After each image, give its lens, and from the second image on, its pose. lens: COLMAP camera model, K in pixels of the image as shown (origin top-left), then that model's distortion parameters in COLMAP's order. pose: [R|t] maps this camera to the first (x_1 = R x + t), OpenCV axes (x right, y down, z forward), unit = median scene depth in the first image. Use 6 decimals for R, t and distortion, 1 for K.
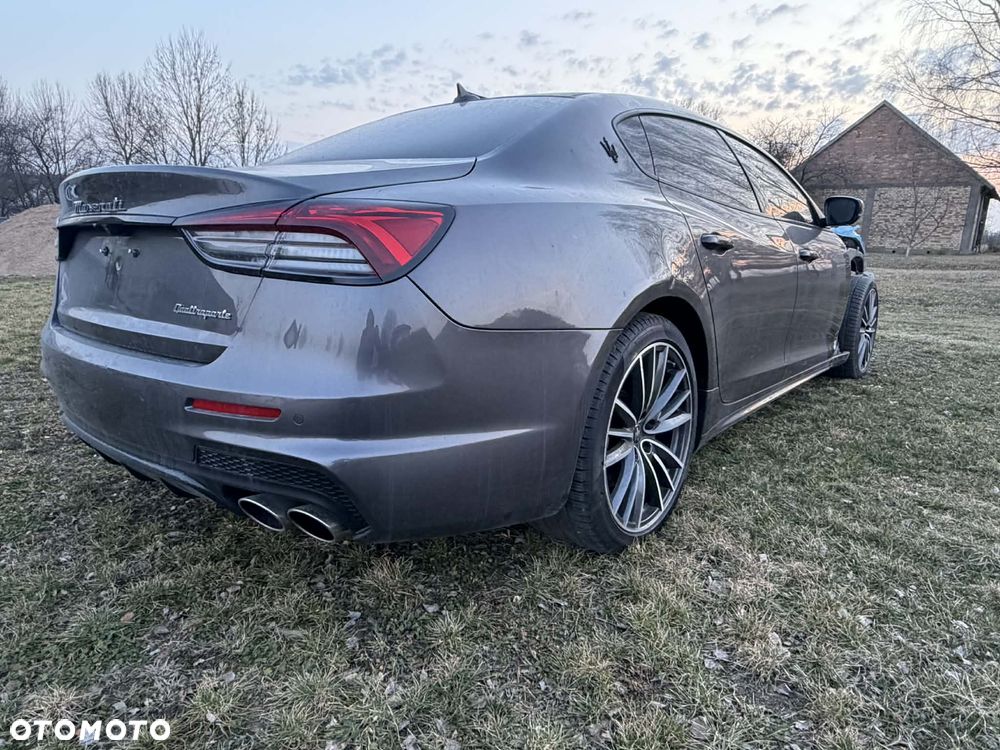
lens RADIAL K [[721.0, 0, 498.8], [0, 721.0, 380.2], [0, 0, 1]] dist [-0.001762, -0.002976]
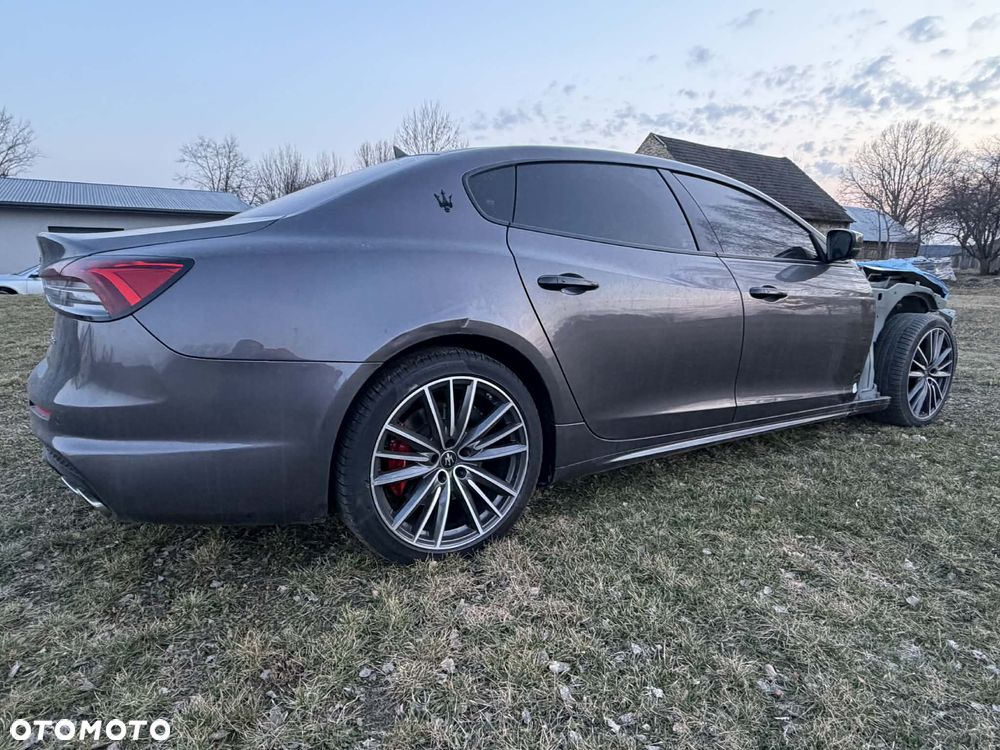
lens RADIAL K [[647.2, 0, 501.9], [0, 647.2, 369.7], [0, 0, 1]] dist [-0.004774, -0.001289]
pose [[0.931695, 0.051257, -0.359606, 0.608358], [-0.064106, 0.997657, -0.023886, -0.041900], [0.357539, 0.045307, 0.932799, 0.113578]]
